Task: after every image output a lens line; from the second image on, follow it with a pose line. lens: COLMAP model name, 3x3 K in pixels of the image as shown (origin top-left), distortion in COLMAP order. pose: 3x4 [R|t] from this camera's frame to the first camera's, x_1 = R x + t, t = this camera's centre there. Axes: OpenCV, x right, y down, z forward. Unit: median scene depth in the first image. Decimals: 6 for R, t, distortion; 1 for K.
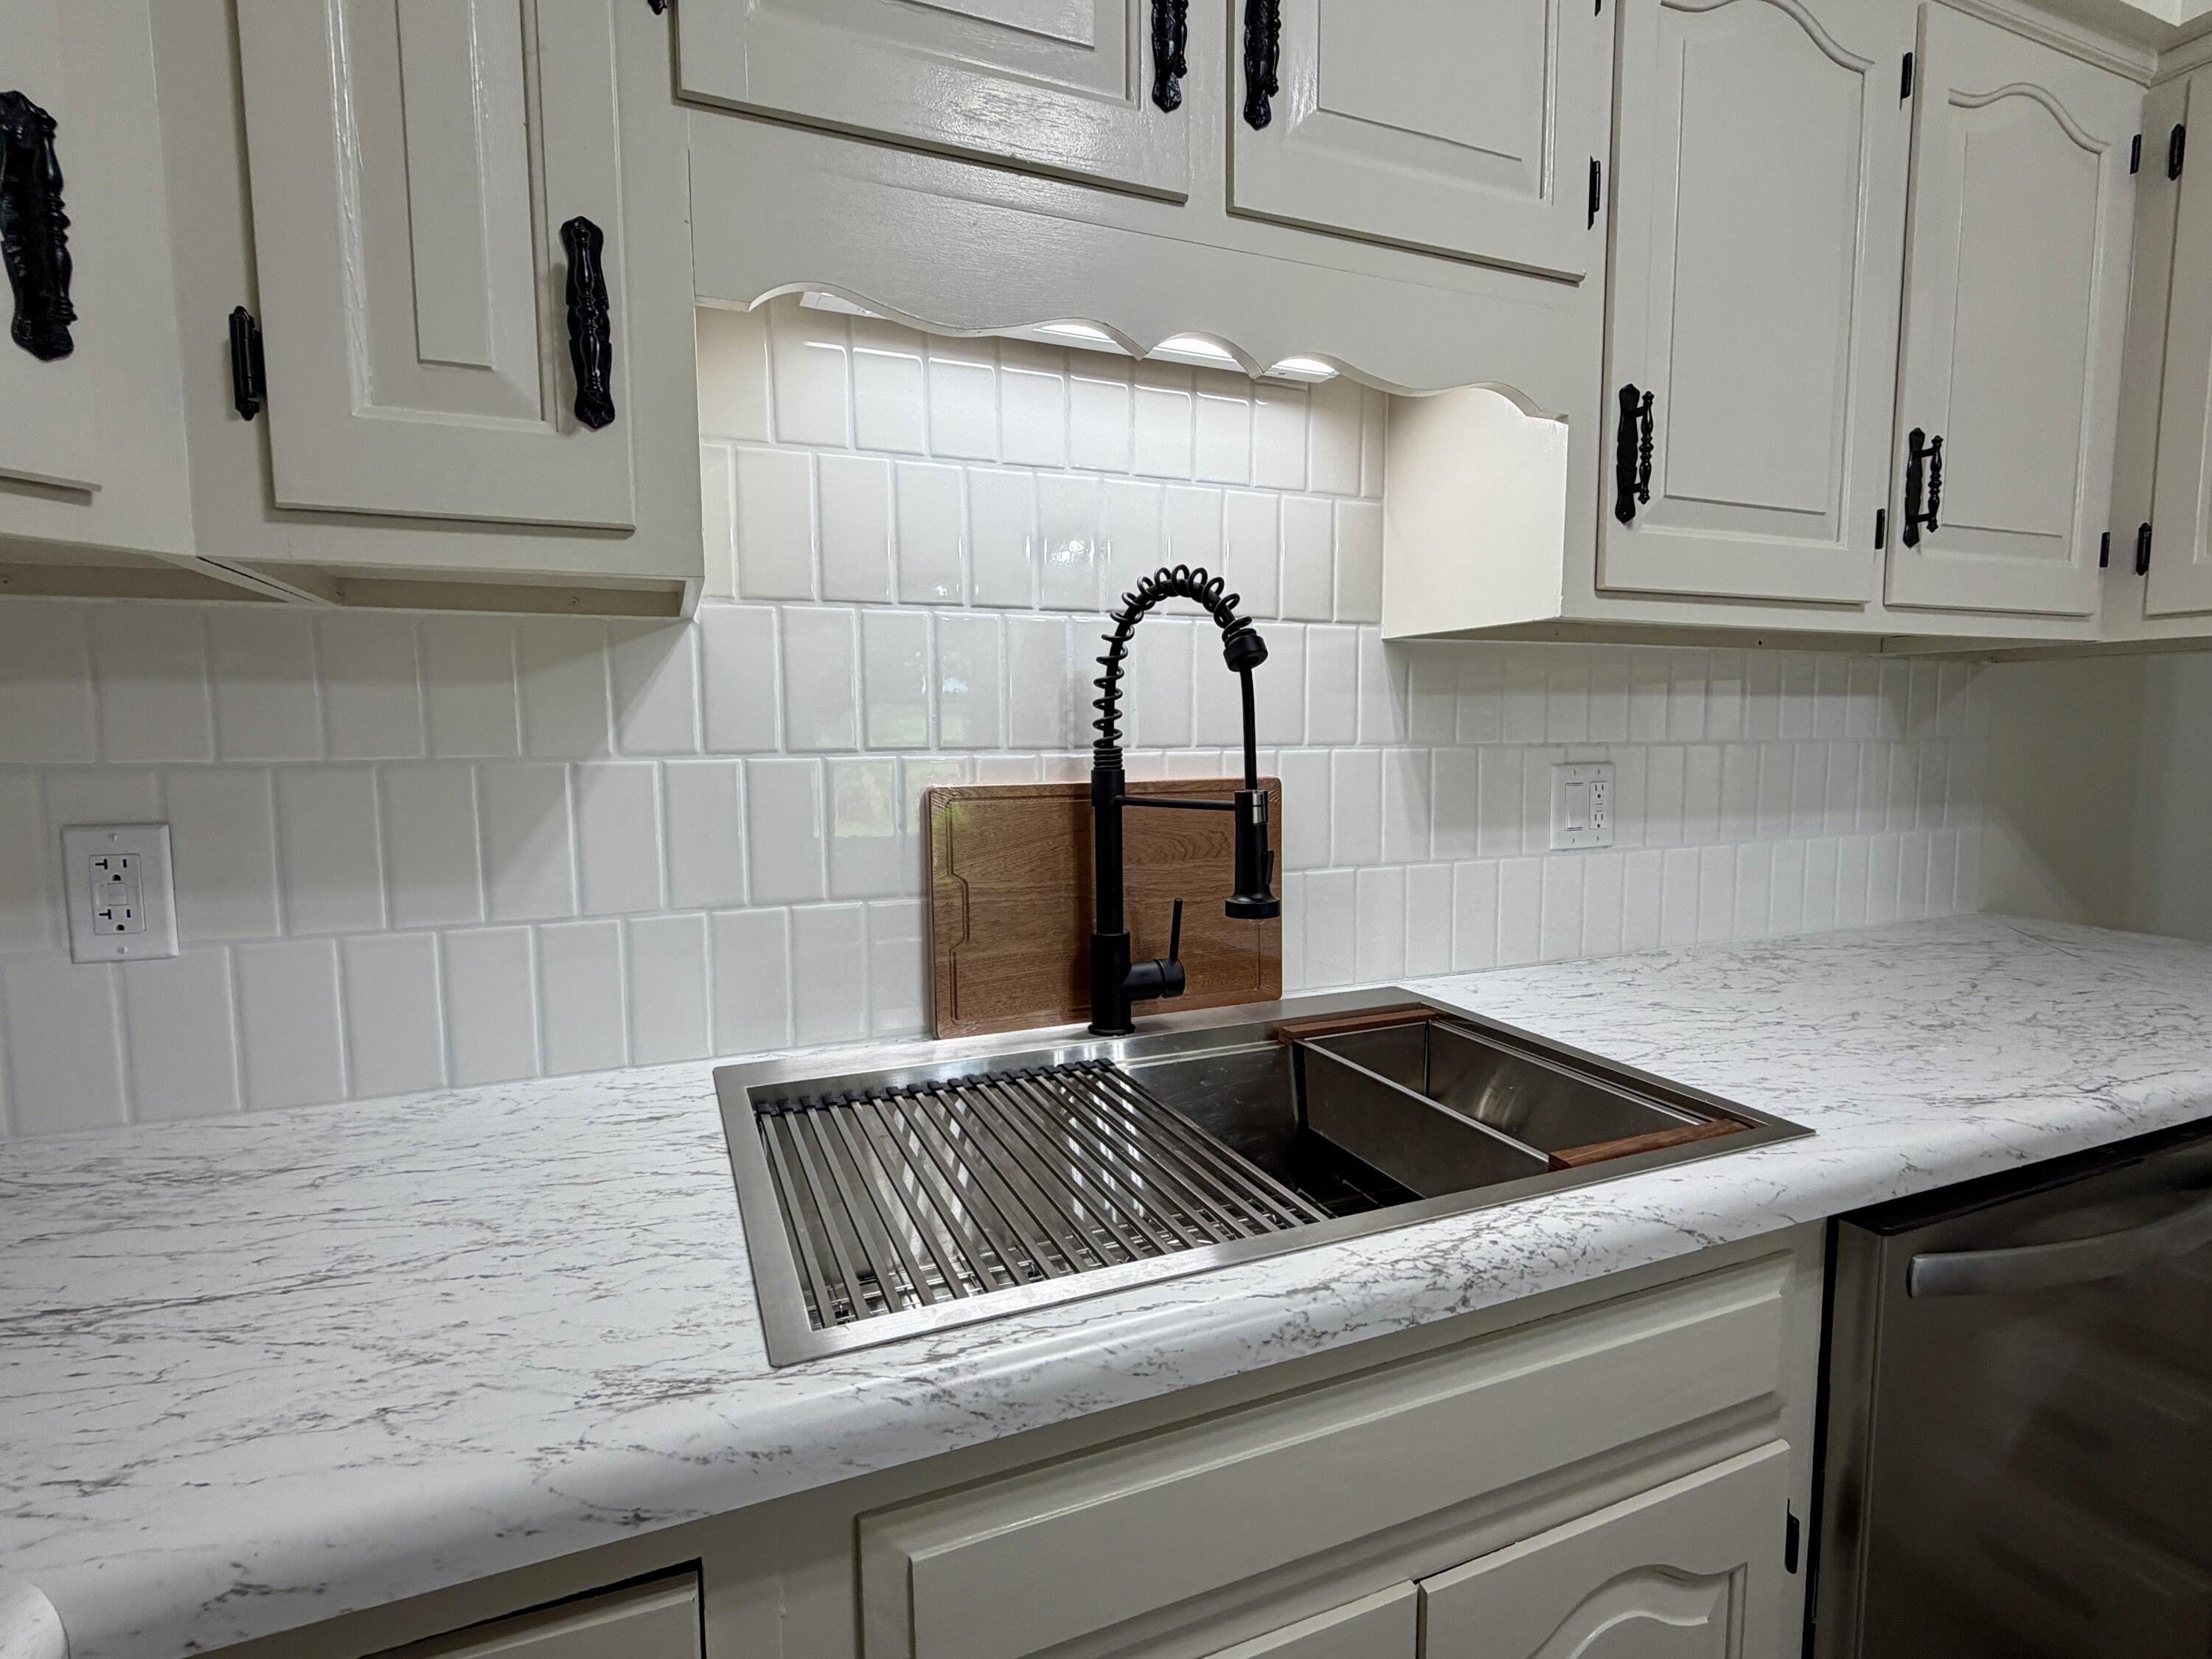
lens RADIAL K [[1084.2, 0, 1106.8], [0, 1084.2, 830.2], [0, 0, 1]] dist [-0.001287, 0.000220]
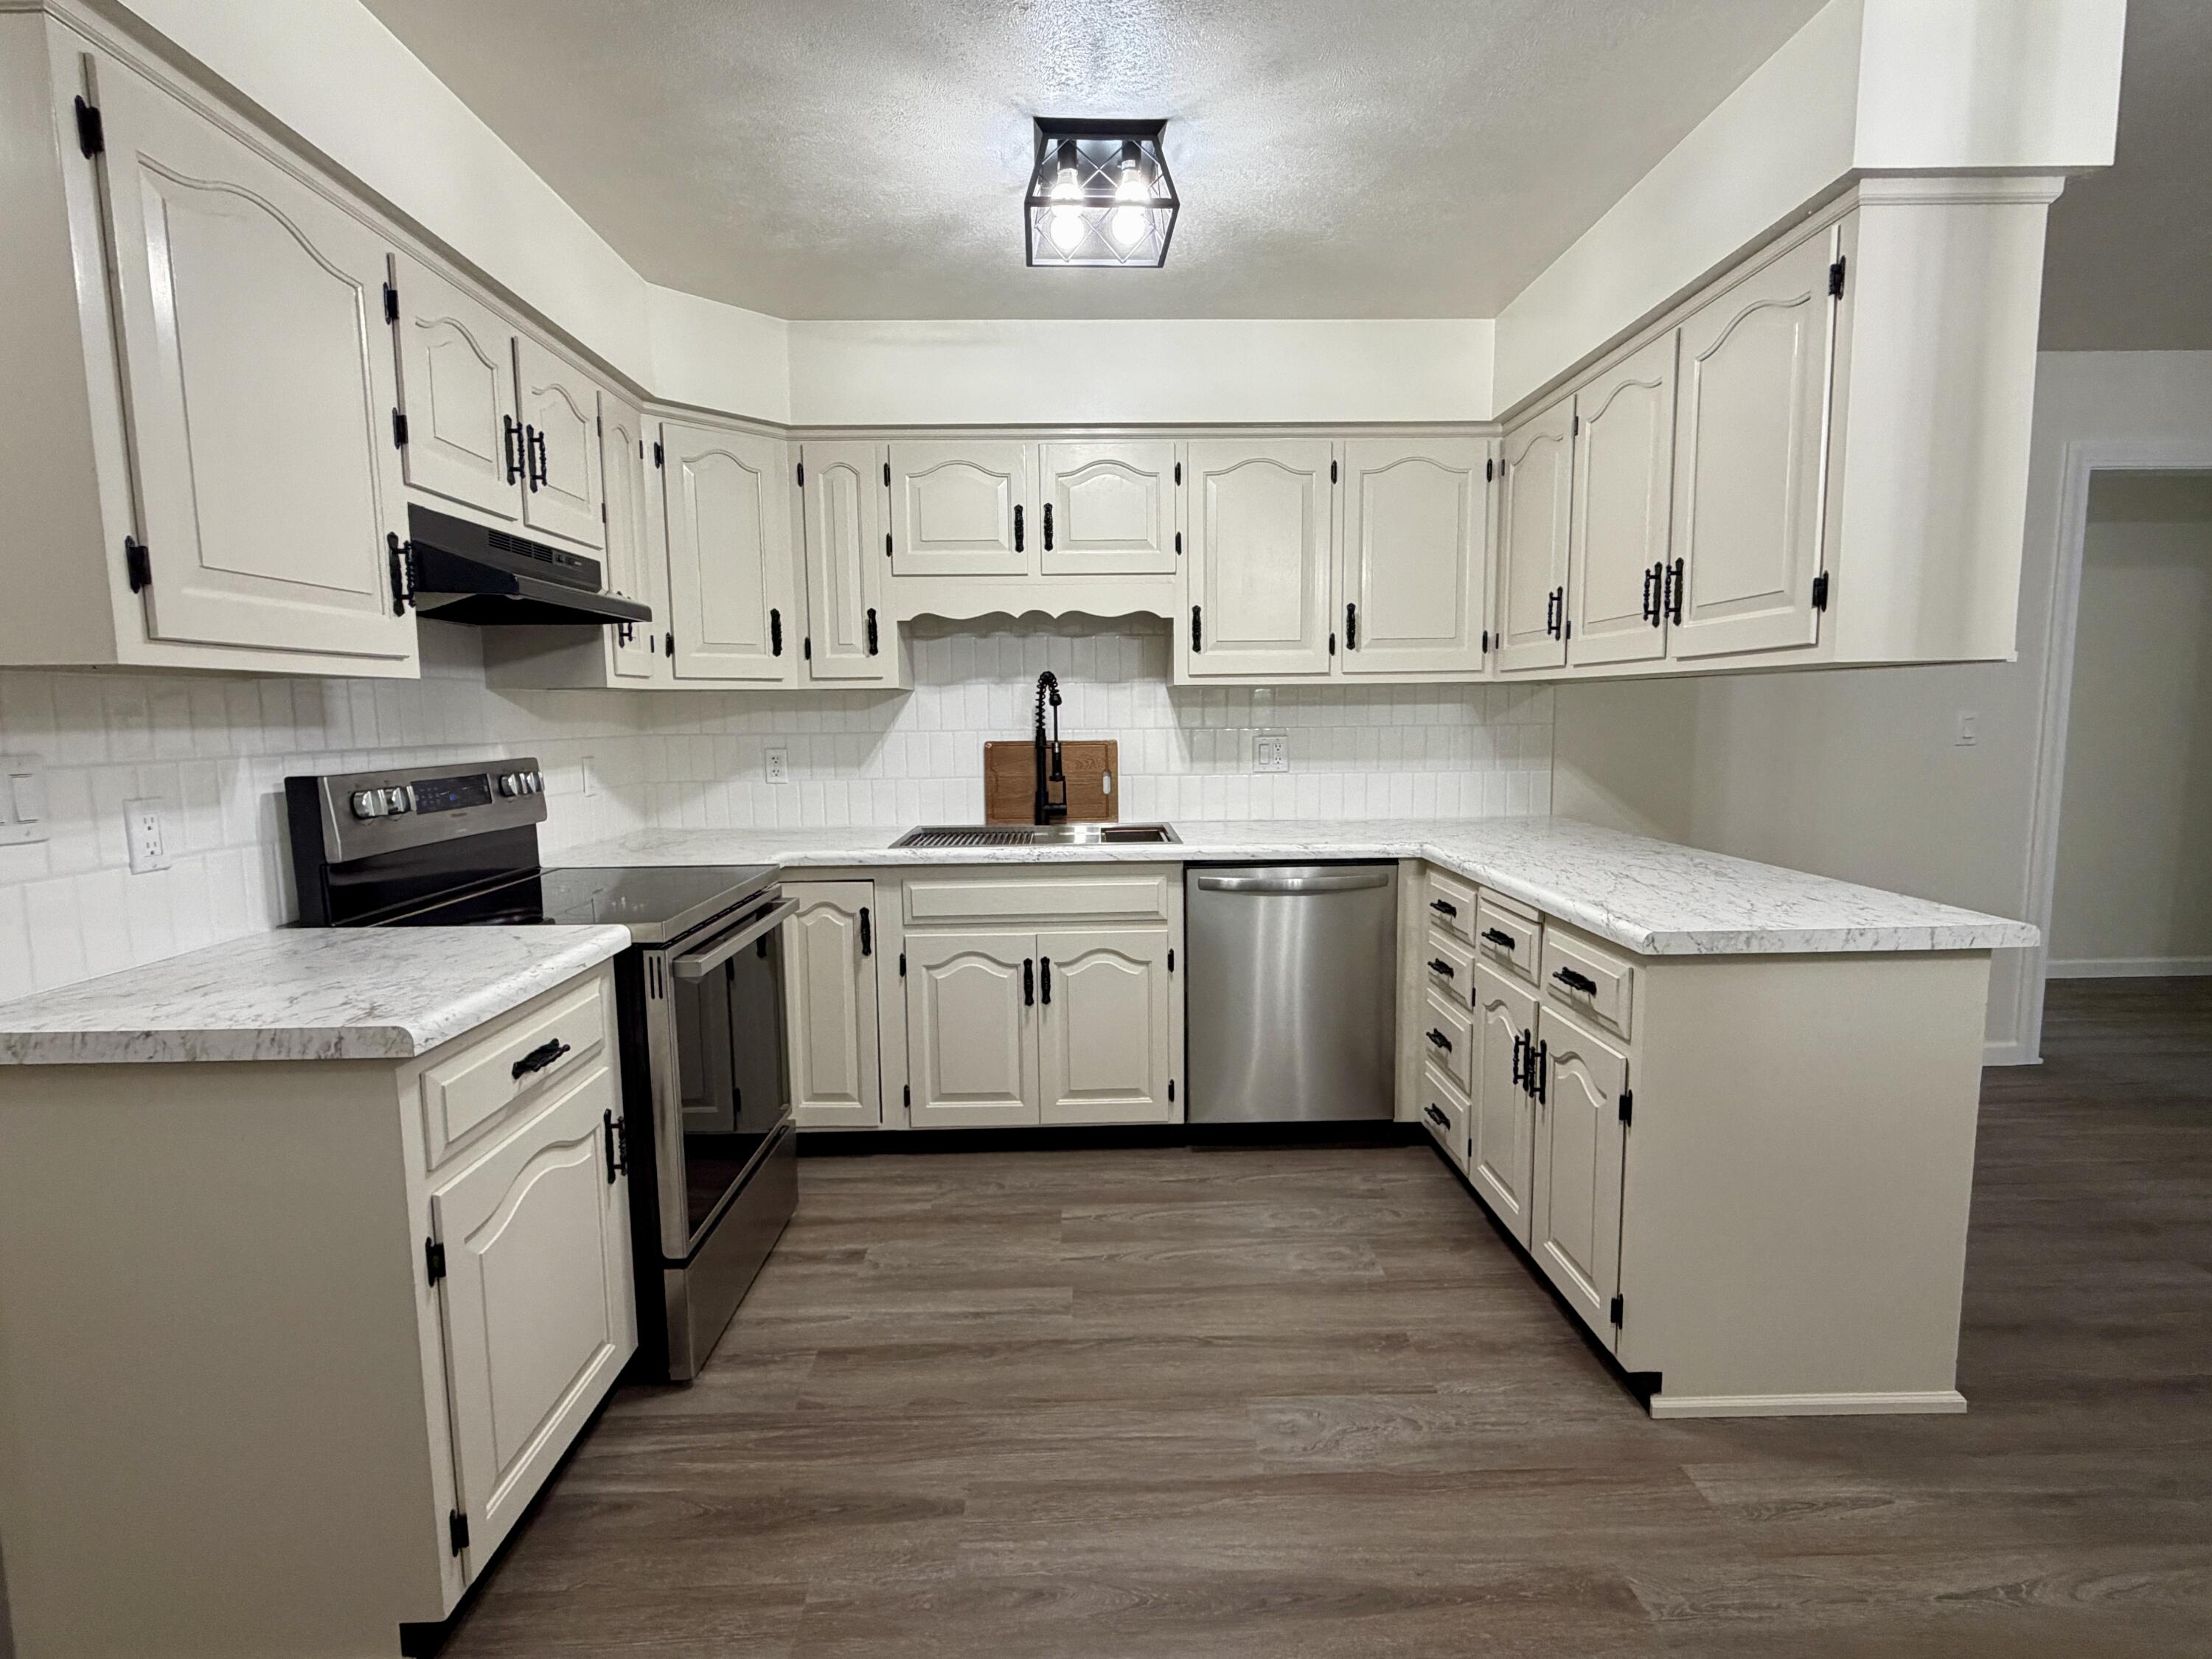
lens RADIAL K [[1084.2, 0, 1106.8], [0, 1084.2, 830.2], [0, 0, 1]] dist [-0.001287, 0.000220]
pose [[0.928961, 0.034919, -0.368526, 1.280728], [-0.027835, 0.999312, 0.024523, 0.123614], [0.369129, -0.012523, 0.929294, -1.711182]]
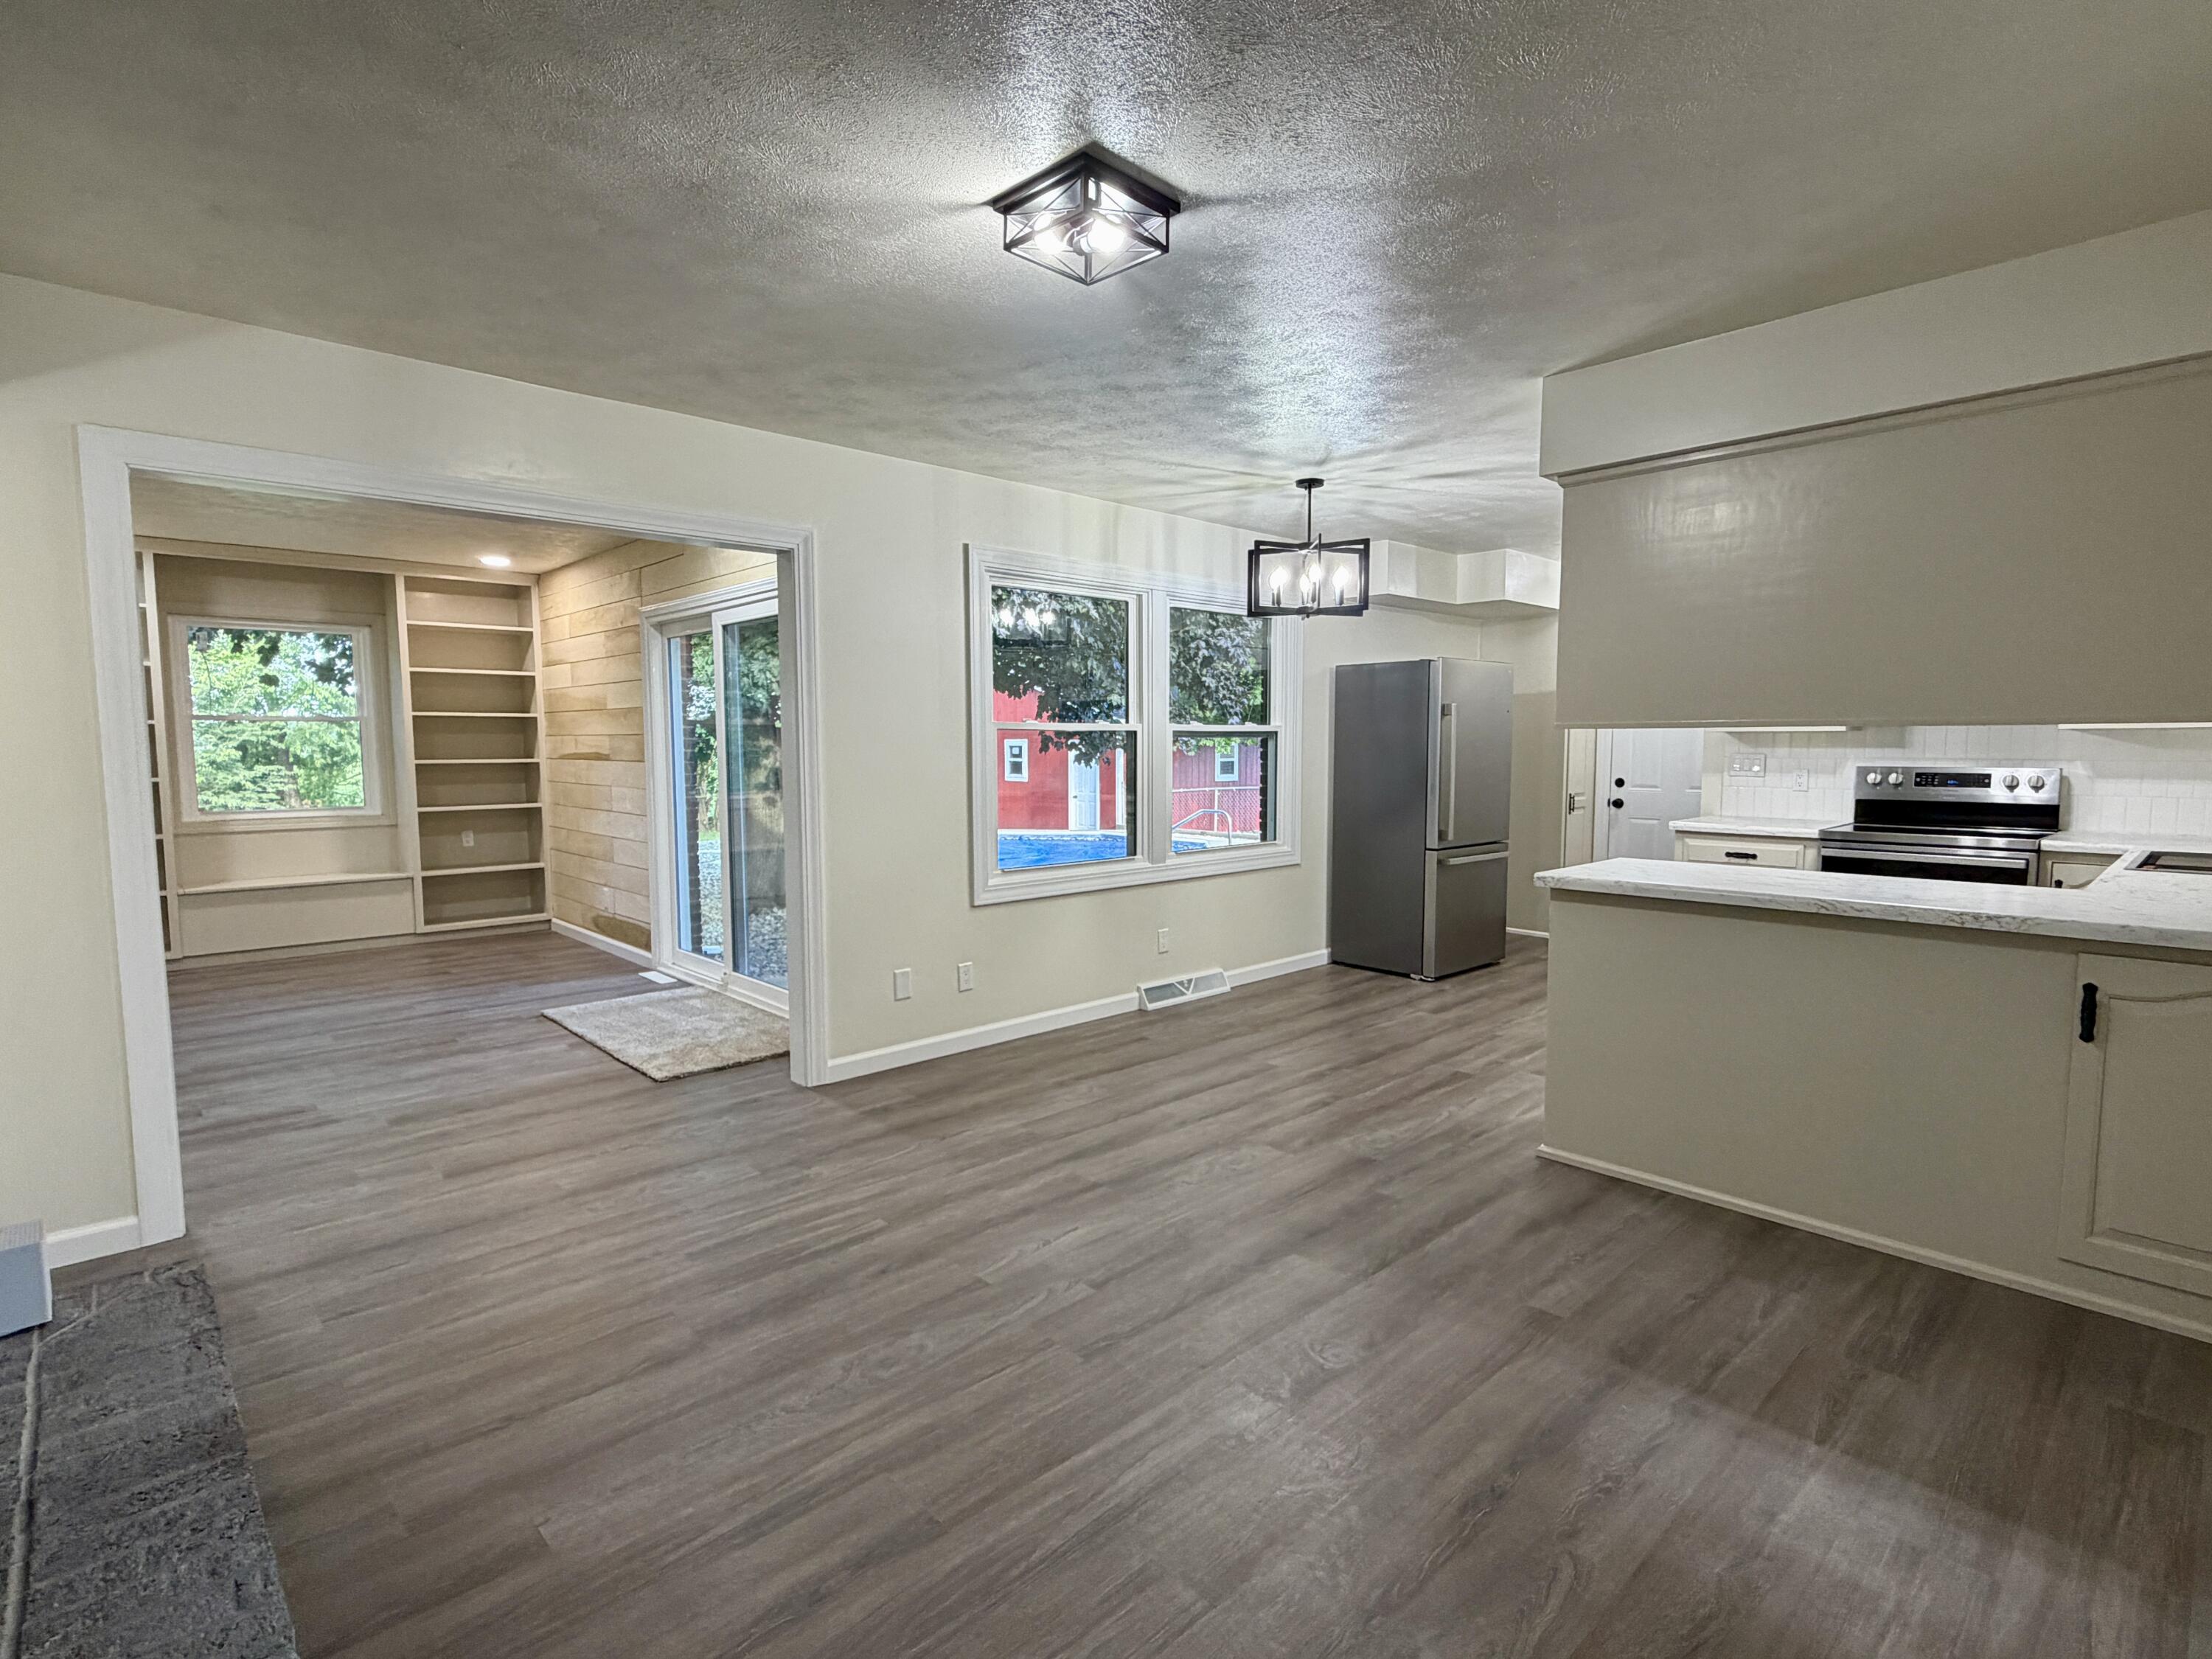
lens RADIAL K [[1084.2, 0, 1106.8], [0, 1084.2, 830.2], [0, 0, 1]] dist [-0.001287, 0.000220]
pose [[-0.937807, 0.036799, -0.345201, 3.972834], [-0.024739, 0.984754, 0.172184, -0.311864], [0.346274, 0.170016, -0.922599, 2.433380]]
